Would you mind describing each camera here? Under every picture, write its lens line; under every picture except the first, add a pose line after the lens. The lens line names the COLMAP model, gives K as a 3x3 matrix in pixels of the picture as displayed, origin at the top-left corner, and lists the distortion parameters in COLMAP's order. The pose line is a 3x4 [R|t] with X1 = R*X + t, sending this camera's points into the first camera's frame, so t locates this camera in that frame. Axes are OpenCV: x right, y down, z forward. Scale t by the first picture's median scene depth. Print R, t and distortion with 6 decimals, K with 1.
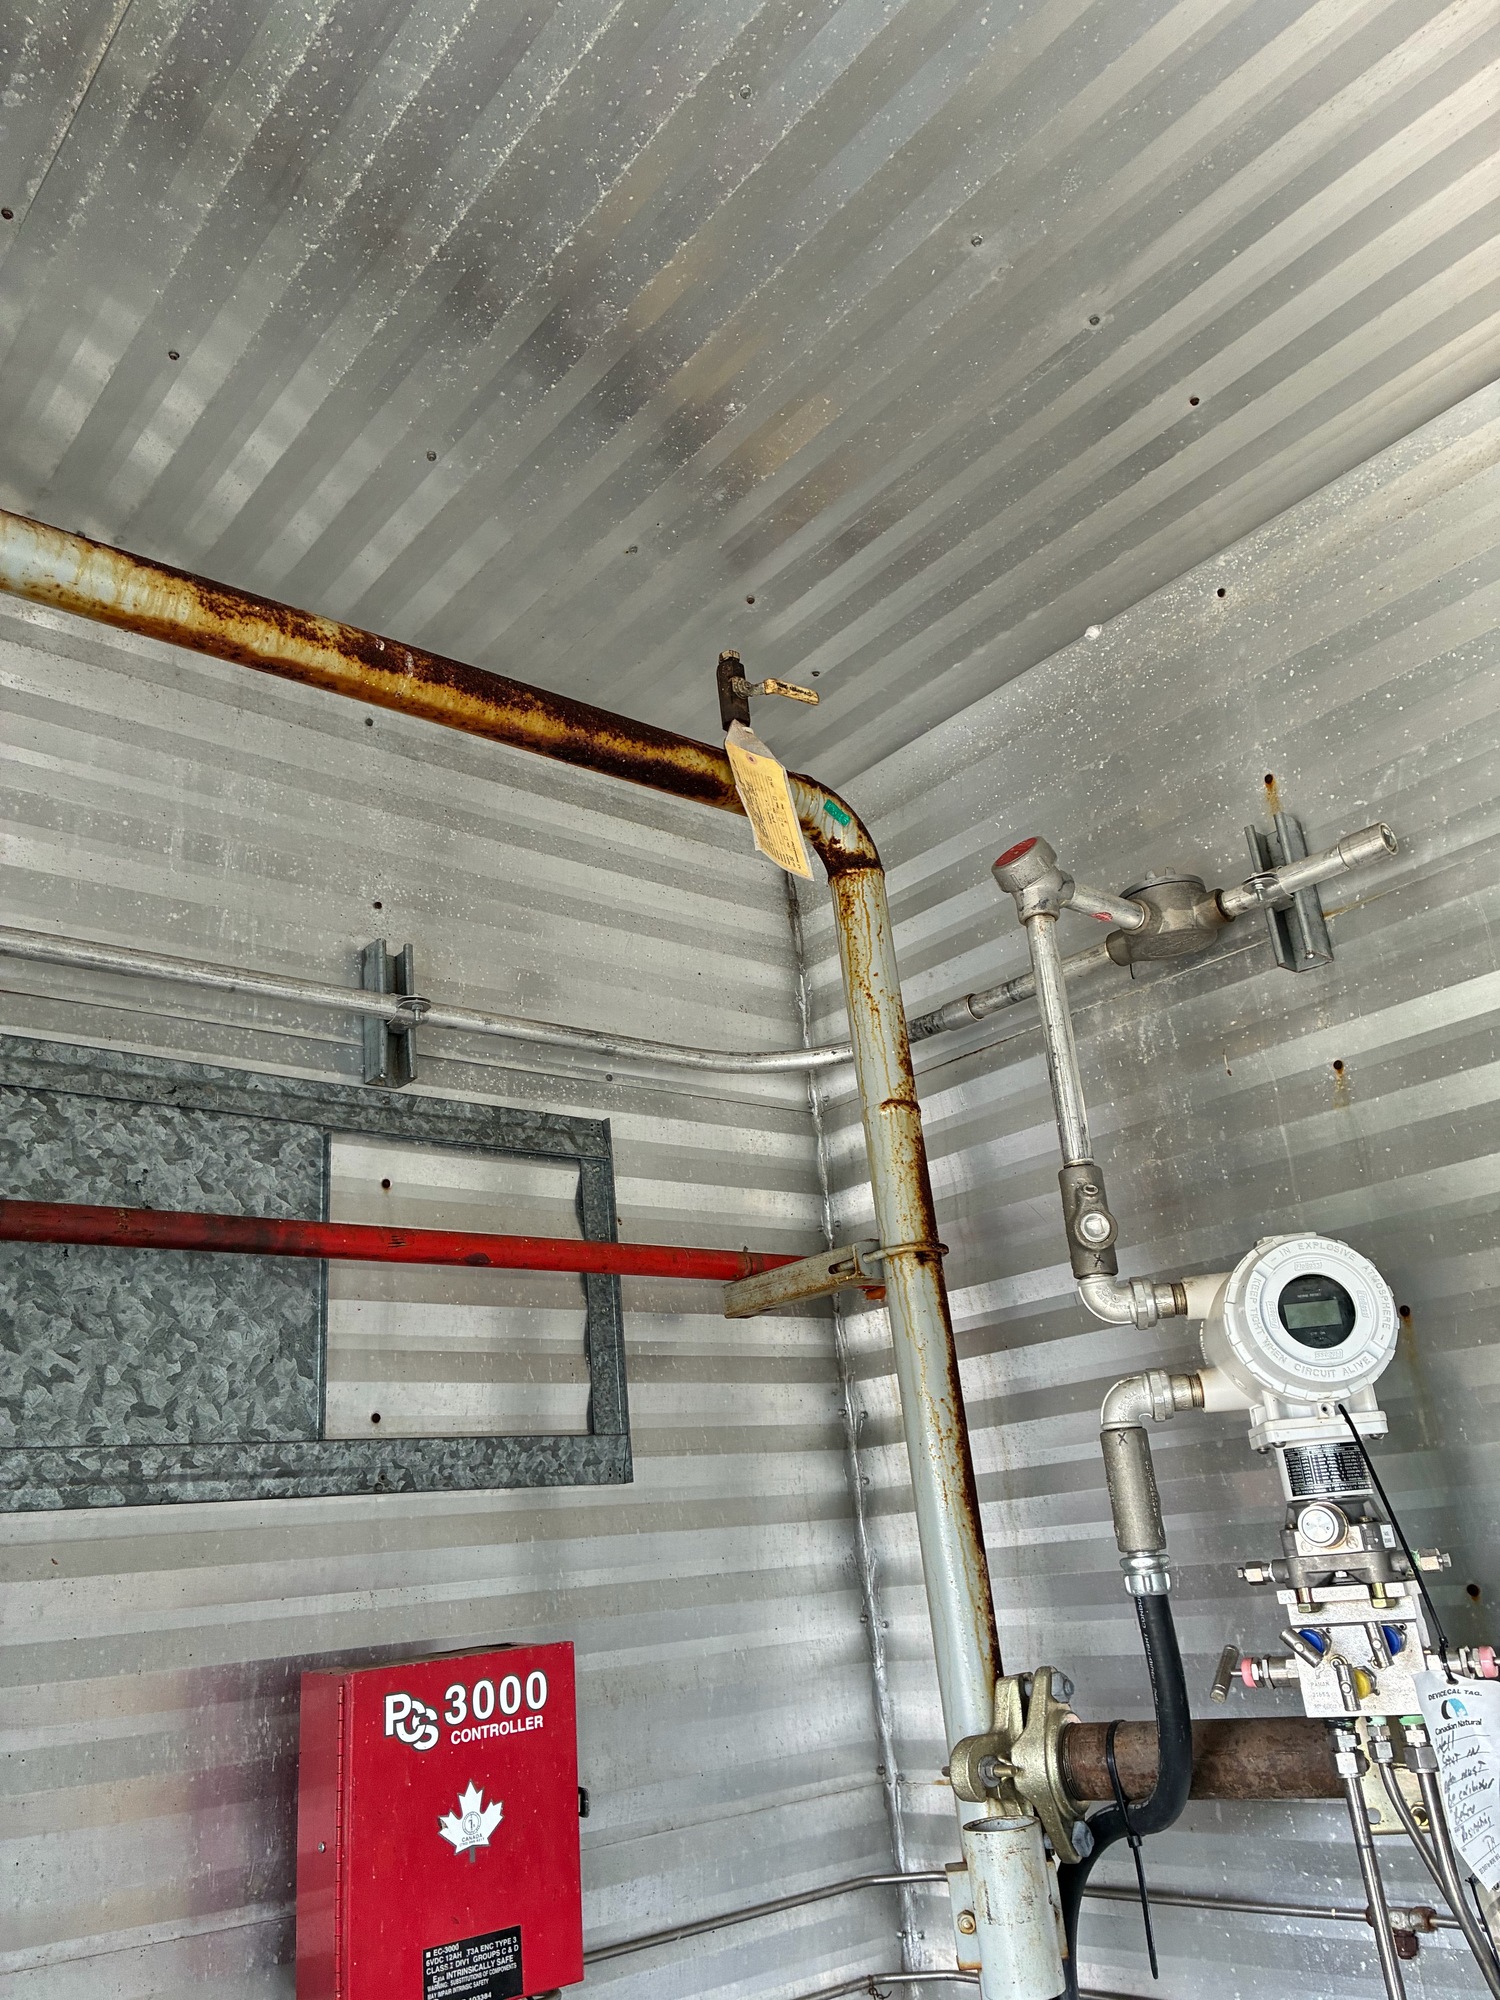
lens RADIAL K [[1510.5, 0, 758.1], [0, 1510.5, 1001.4], [0, 0, 1]] dist [0.018313, -0.006672]
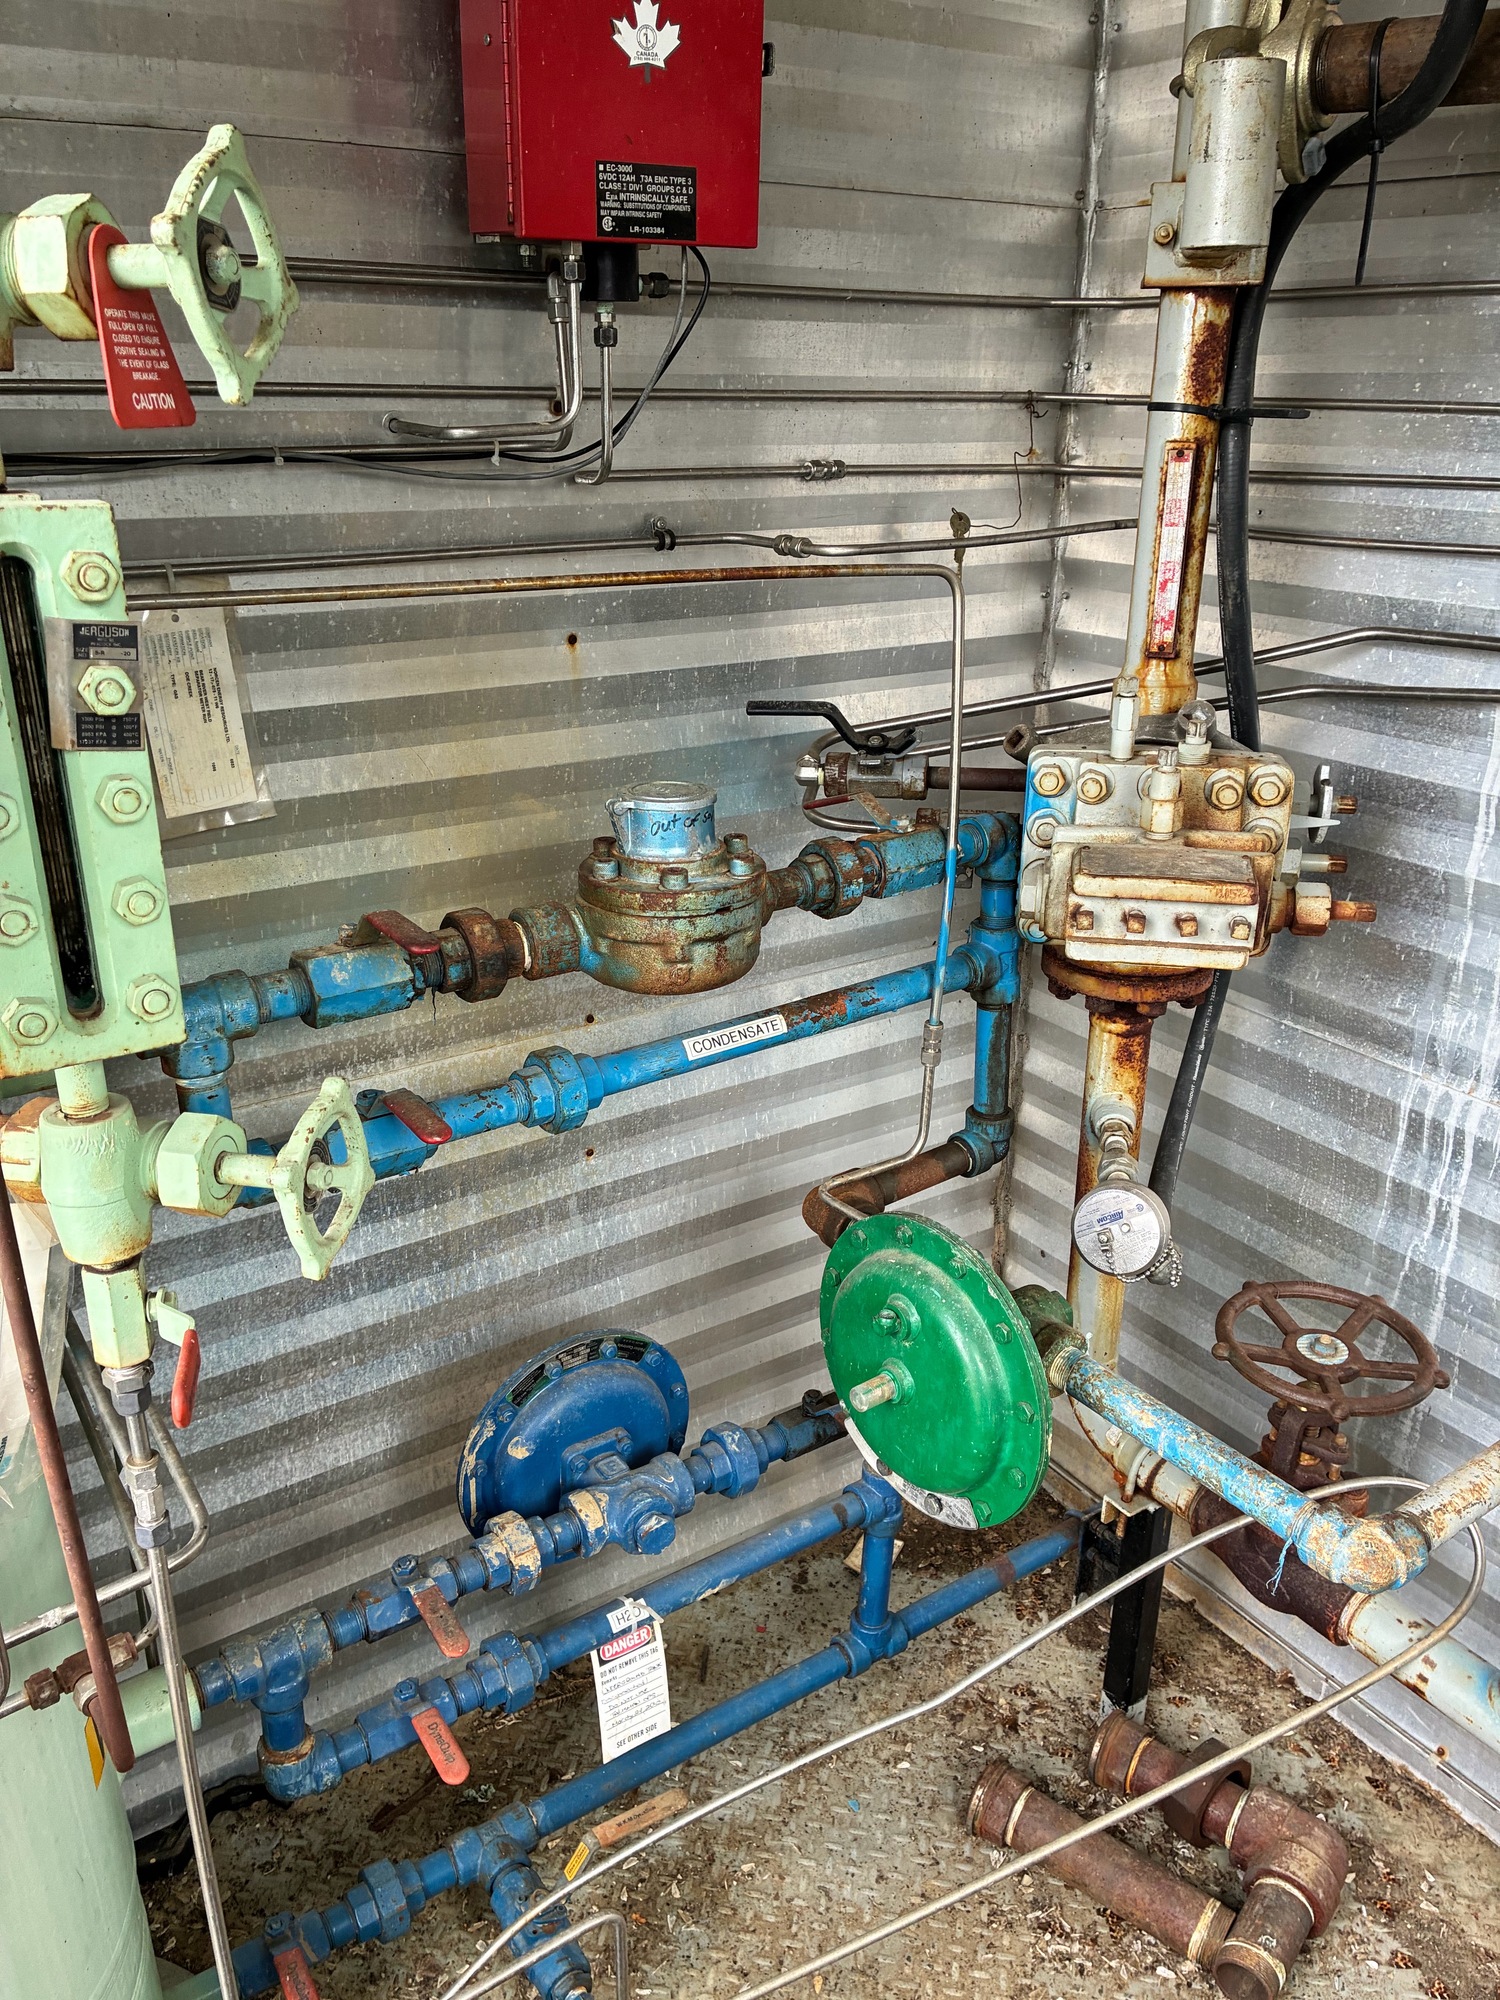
lens RADIAL K [[1519.3, 0, 740.5], [0, 1519.3, 1011.2], [0, 0, 1]] dist [0.068340, -0.091361]
pose [[0.988793, 0.136857, -0.059655, 0.001141], [-0.059446, 0.727461, 0.683569, 0.321777], [0.136948, -0.672361, 0.727444, -0.050341]]
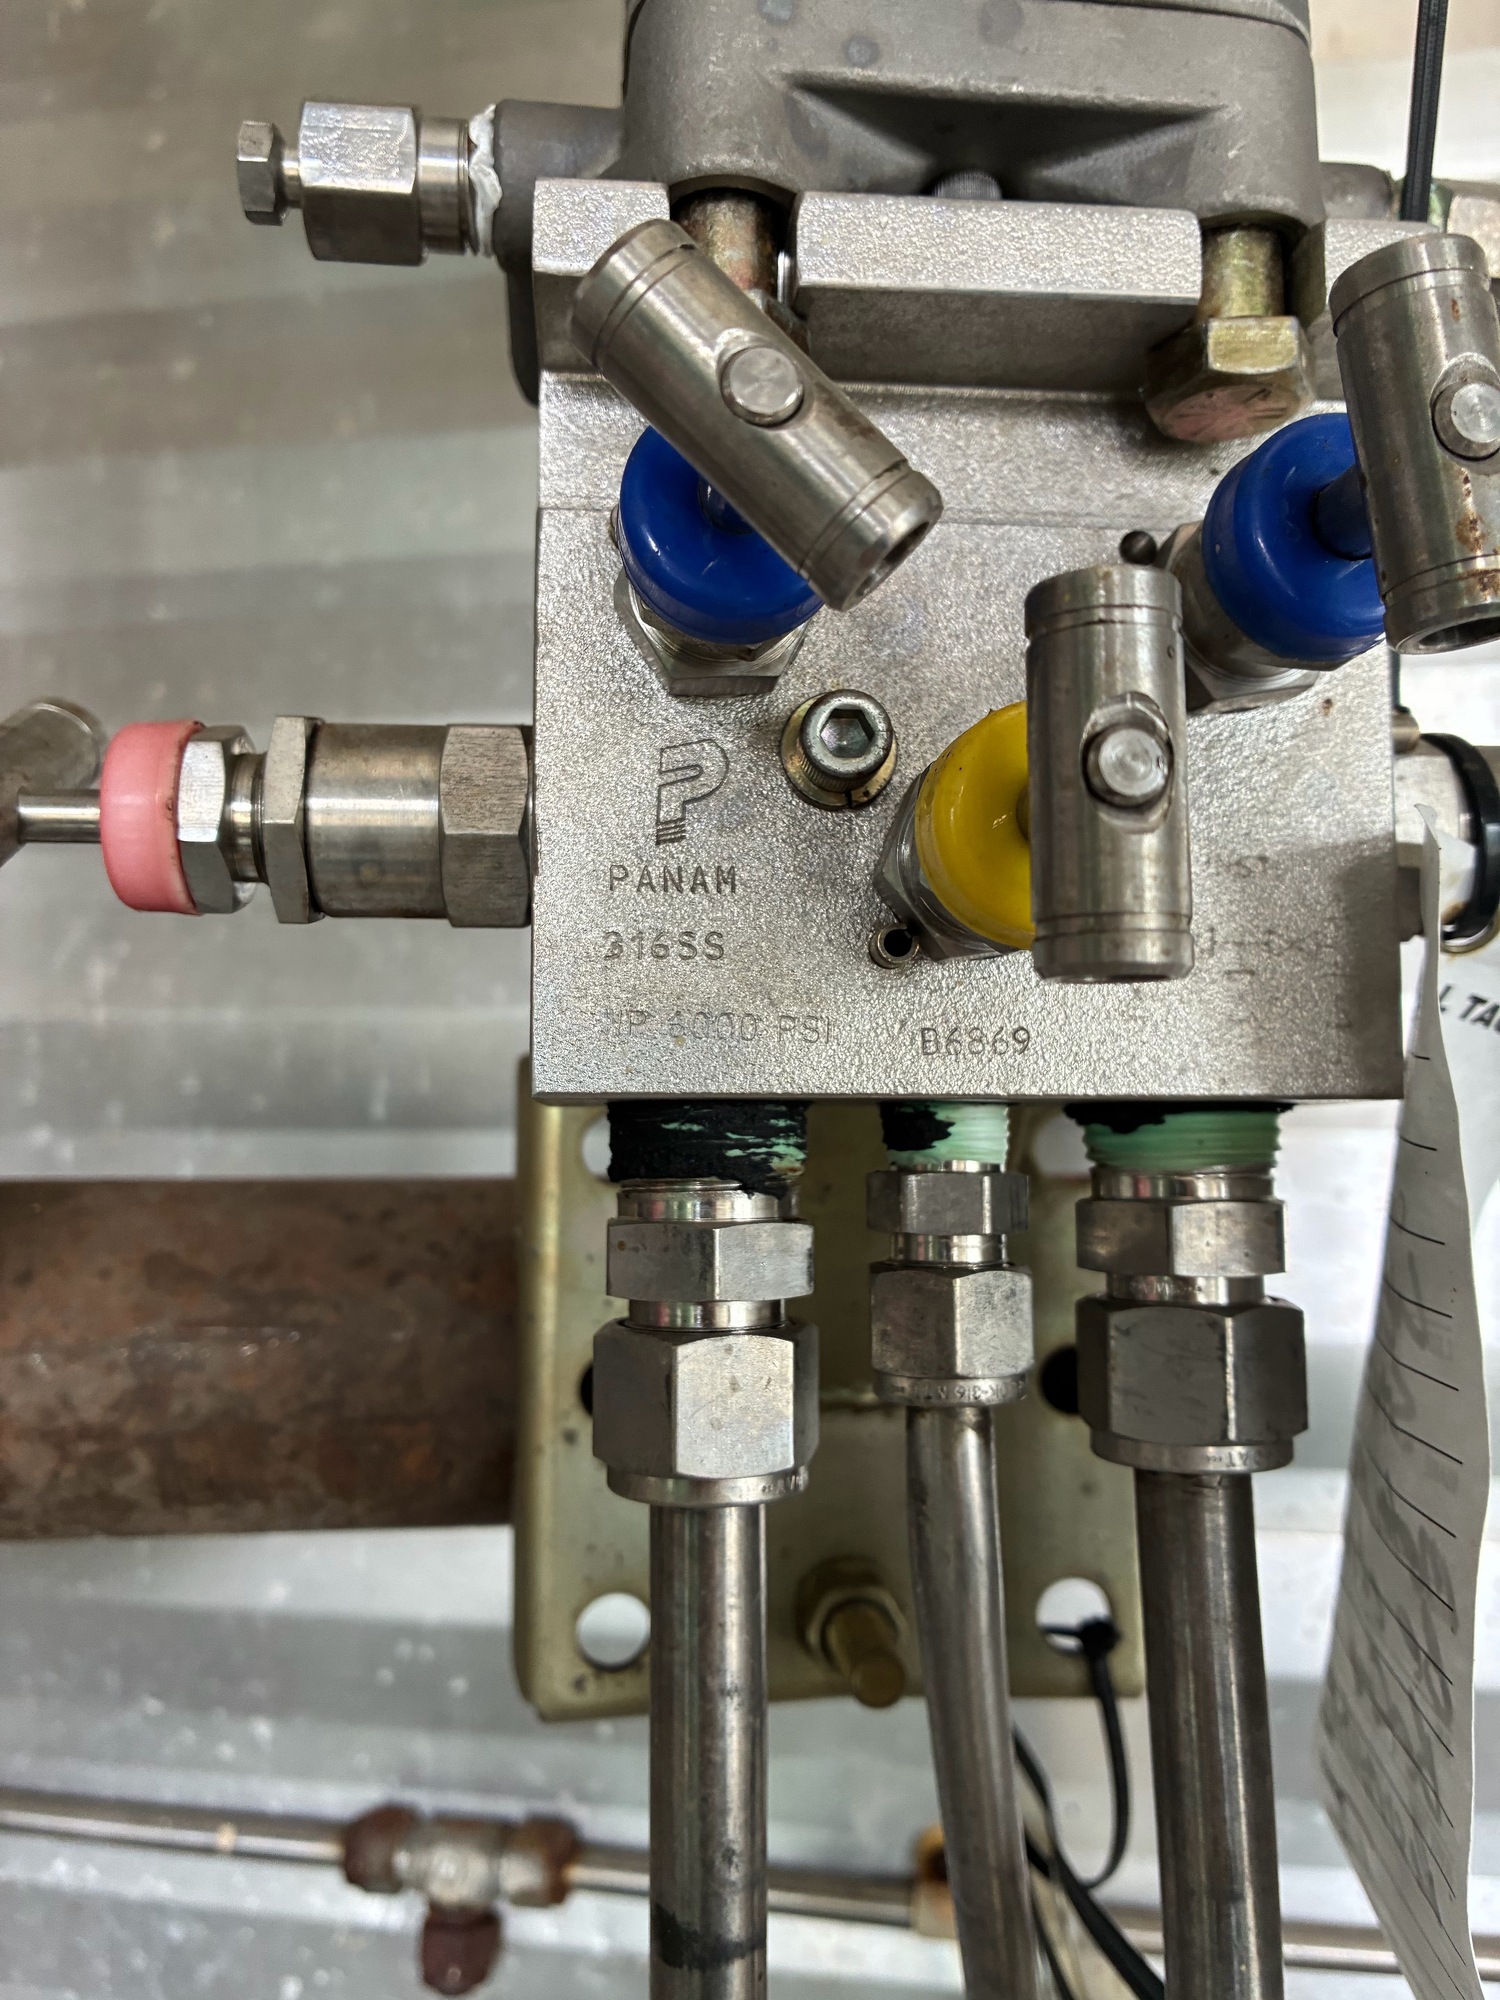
lens RADIAL K [[1557.9, 0, 750.0], [0, 1557.9, 1000.0], [0, 0, 1]] dist [0.084118, -0.143520]
pose [[0.773617, 0.143299, 0.617238, 0.250243], [-0.286491, 0.947946, 0.138997, 0.380673], [-0.565190, -0.284364, 0.774401, 0.764809]]
